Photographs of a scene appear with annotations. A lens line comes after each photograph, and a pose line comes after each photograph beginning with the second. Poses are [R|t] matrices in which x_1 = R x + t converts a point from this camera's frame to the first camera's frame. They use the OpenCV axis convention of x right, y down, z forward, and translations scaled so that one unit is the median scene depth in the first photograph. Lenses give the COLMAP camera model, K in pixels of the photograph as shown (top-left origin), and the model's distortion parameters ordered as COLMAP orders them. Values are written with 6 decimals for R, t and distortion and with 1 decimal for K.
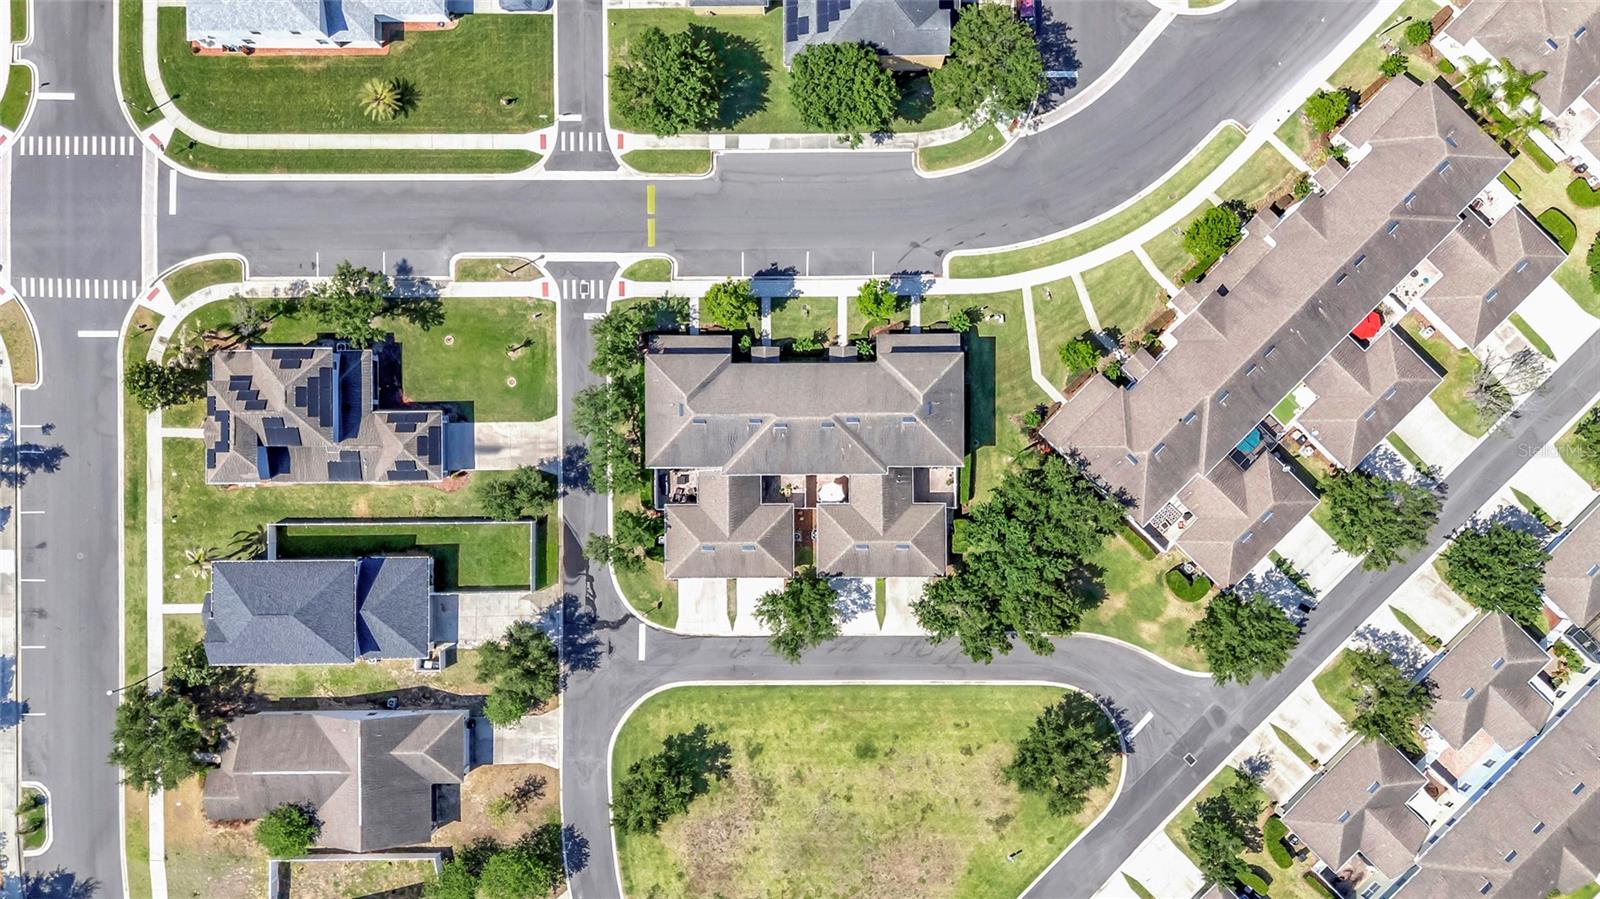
lens RADIAL K [[1187.5, 0, 795.2], [0, 1187.5, 449.3], [0, 0, 1]] dist [0.005718, 0.008567]
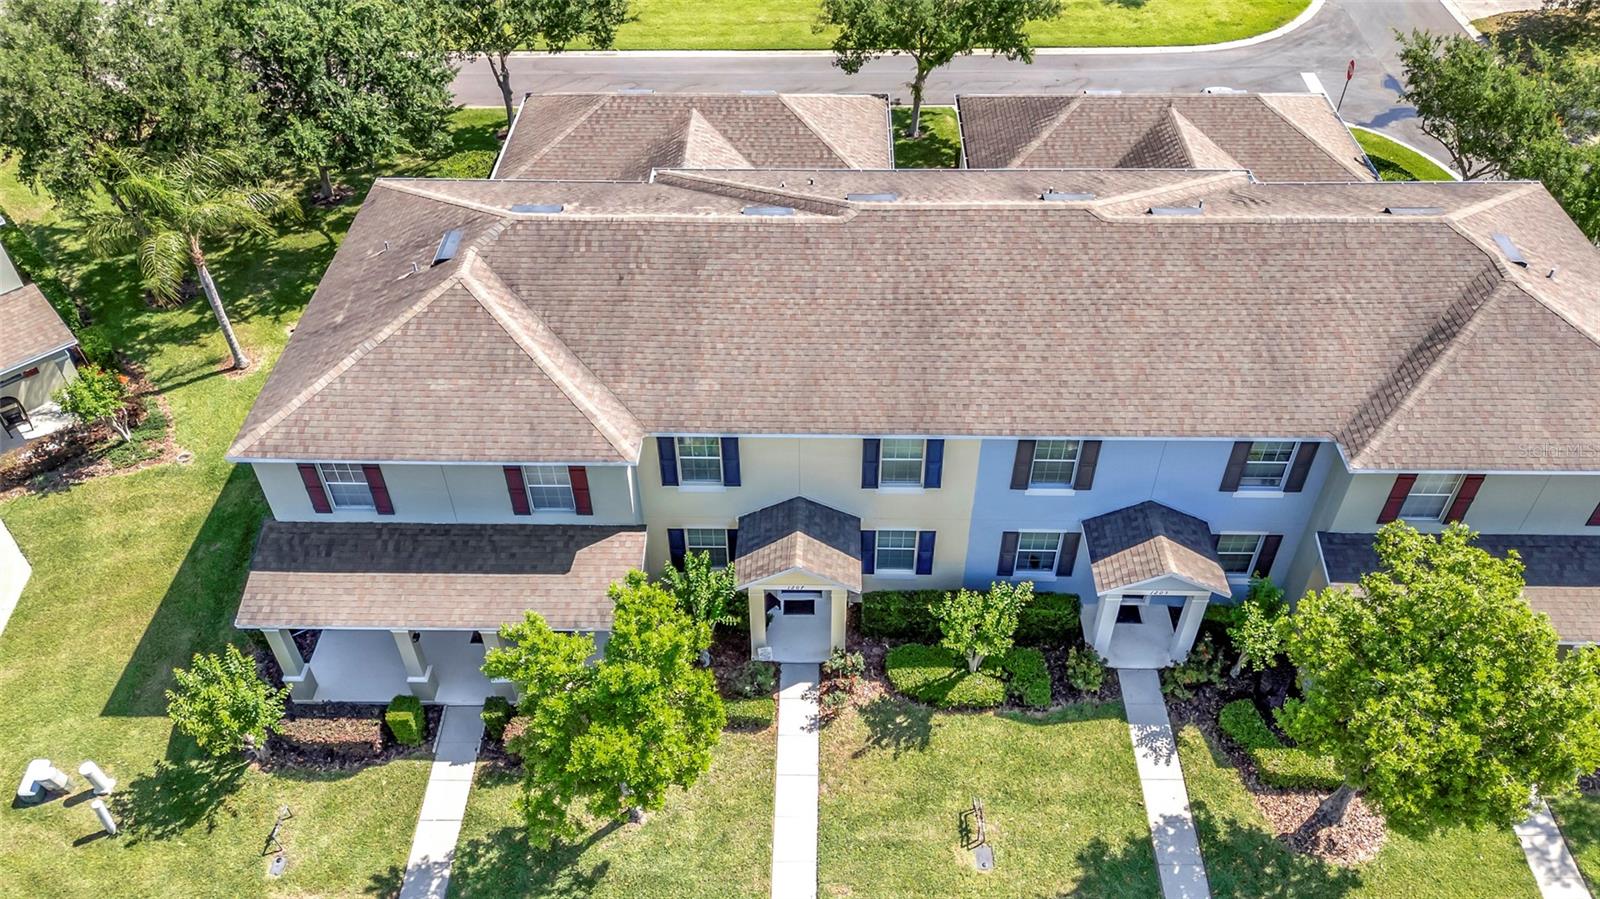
lens RADIAL K [[1187.5, 0, 795.2], [0, 1187.5, 449.3], [0, 0, 1]] dist [0.005718, 0.008567]
pose [[-0.999307, -0.003957, 0.037022, 0.032718], [0.029634, -0.686529, 0.726498, -0.220277], [0.022542, 0.727092, 0.686170, 0.819935]]
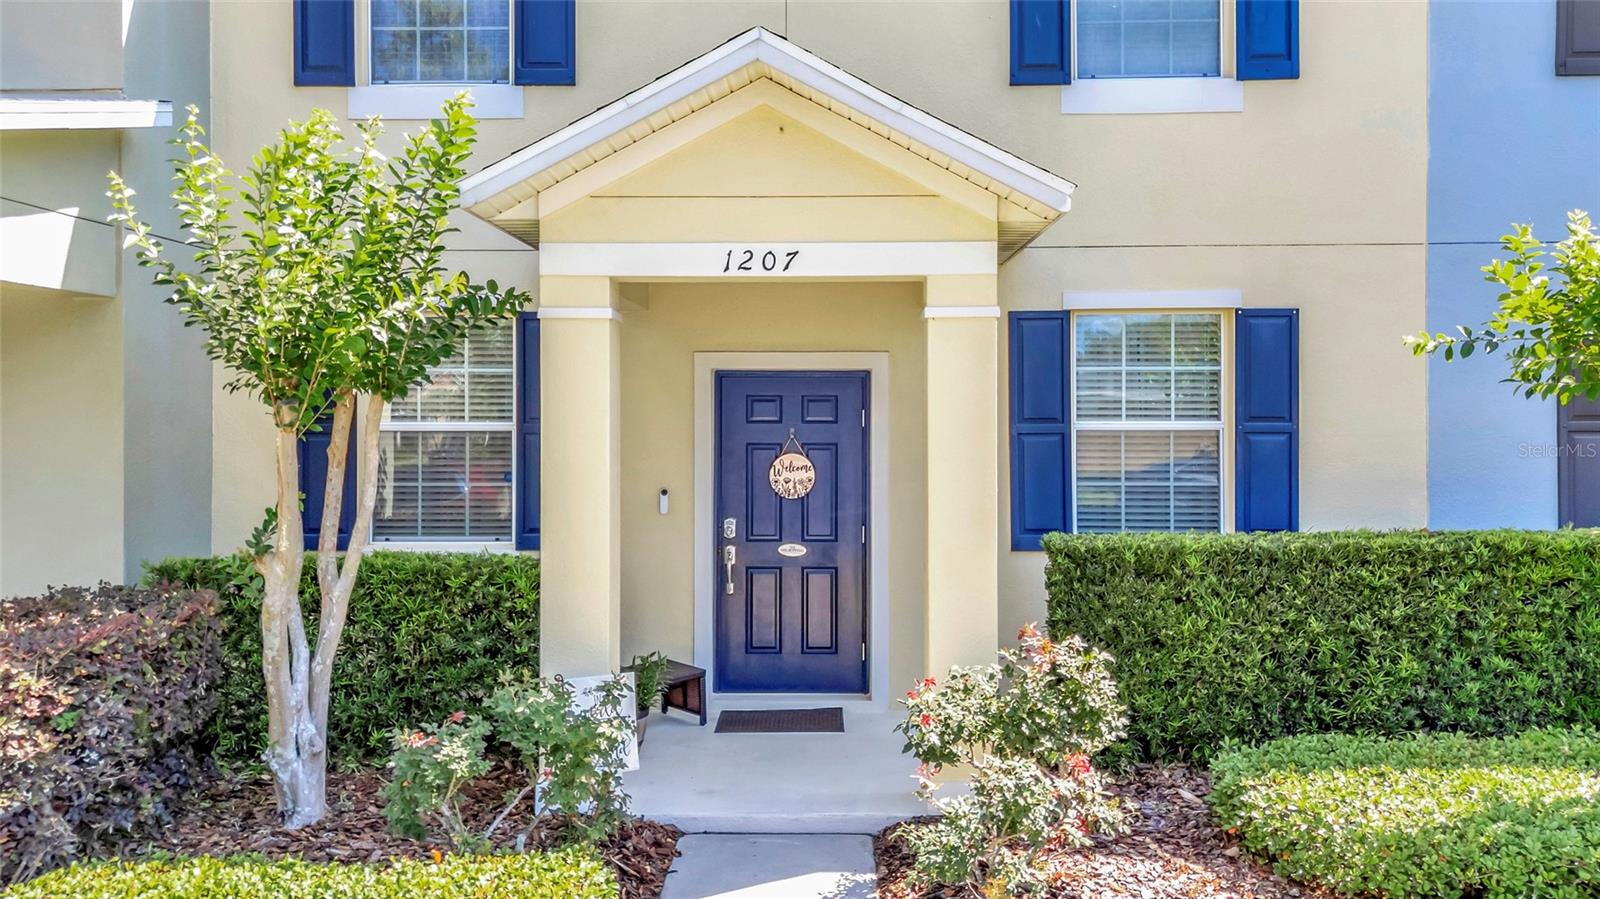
lens RADIAL K [[1187.5, 0, 795.2], [0, 1187.5, 449.3], [0, 0, 1]] dist [0.005718, 0.008567]
pose [[-0.999200, 0.014913, 0.037095, 0.037550], [0.036888, -0.013901, 0.999223, -0.126671], [0.015417, 0.999792, 0.013340, 0.993225]]
